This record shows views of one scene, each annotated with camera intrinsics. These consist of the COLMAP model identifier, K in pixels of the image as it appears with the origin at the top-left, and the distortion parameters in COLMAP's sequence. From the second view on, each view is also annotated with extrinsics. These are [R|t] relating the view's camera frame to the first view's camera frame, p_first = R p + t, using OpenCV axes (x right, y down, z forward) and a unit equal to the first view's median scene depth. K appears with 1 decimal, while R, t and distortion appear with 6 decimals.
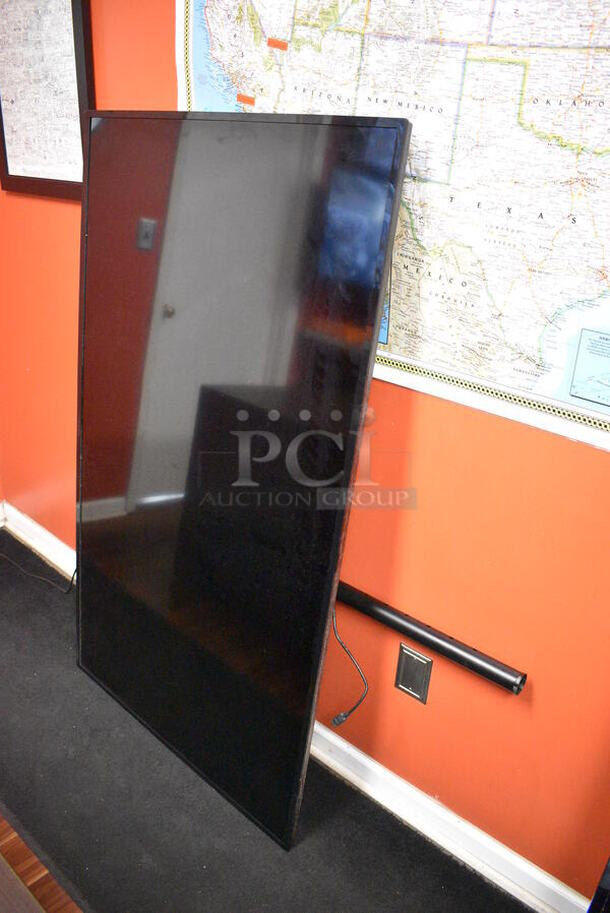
lens RADIAL K [[712.3, 0, 305.0], [0, 712.3, 456.5], [0, 0, 1]] dist [-0.096798, 0.006684]
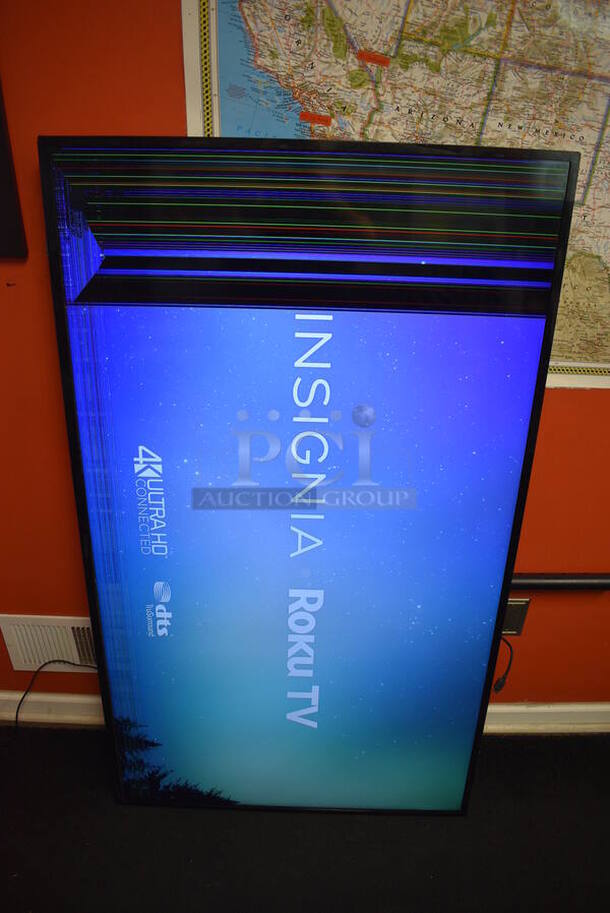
lens RADIAL K [[712.3, 0, 305.0], [0, 712.3, 456.5], [0, 0, 1]] dist [-0.096798, 0.006684]
pose [[0.753756, -0.359623, 0.550021, -0.812439], [0.287197, 0.933083, 0.216504, -0.358169], [-0.591076, -0.005227, 0.806599, 0.356998]]
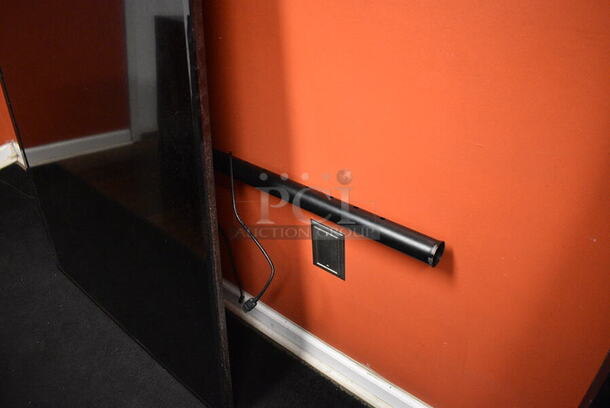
lens RADIAL K [[475.9, 0, 305.0], [0, 475.9, 204.0], [0, 0, 1]] dist [-0.096798, 0.006684]
pose [[0.995422, -0.093929, -0.017662, 0.179924], [0.095567, 0.975780, 0.196776, 0.153657], [-0.001249, -0.197563, 0.980289, 0.498072]]
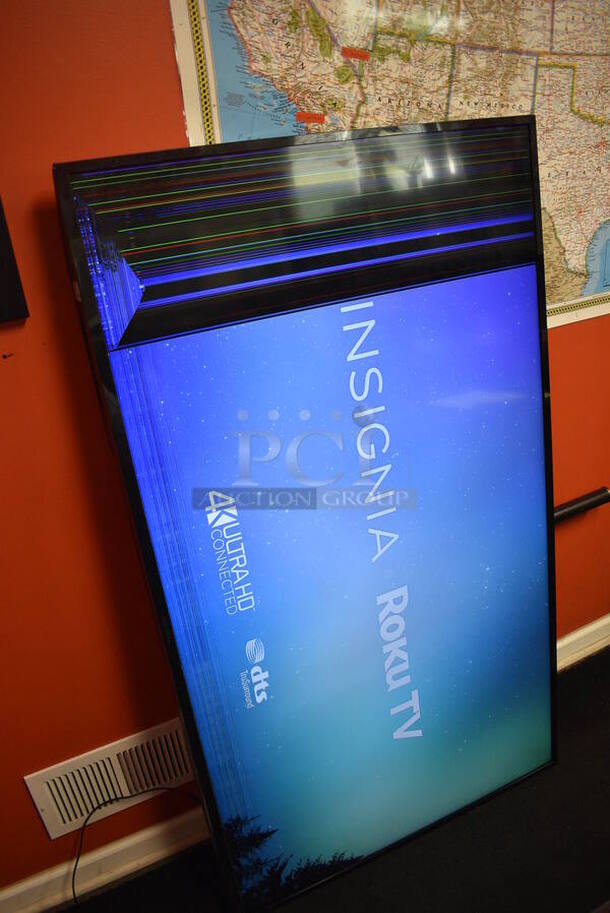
lens RADIAL K [[712.3, 0, 305.0], [0, 712.3, 456.5], [0, 0, 1]] dist [-0.096798, 0.006684]
pose [[0.379101, -0.467578, 0.798532, -1.115666], [0.490594, 0.833244, 0.254996, -0.438648], [-0.784602, 0.295086, 0.545274, 0.743606]]
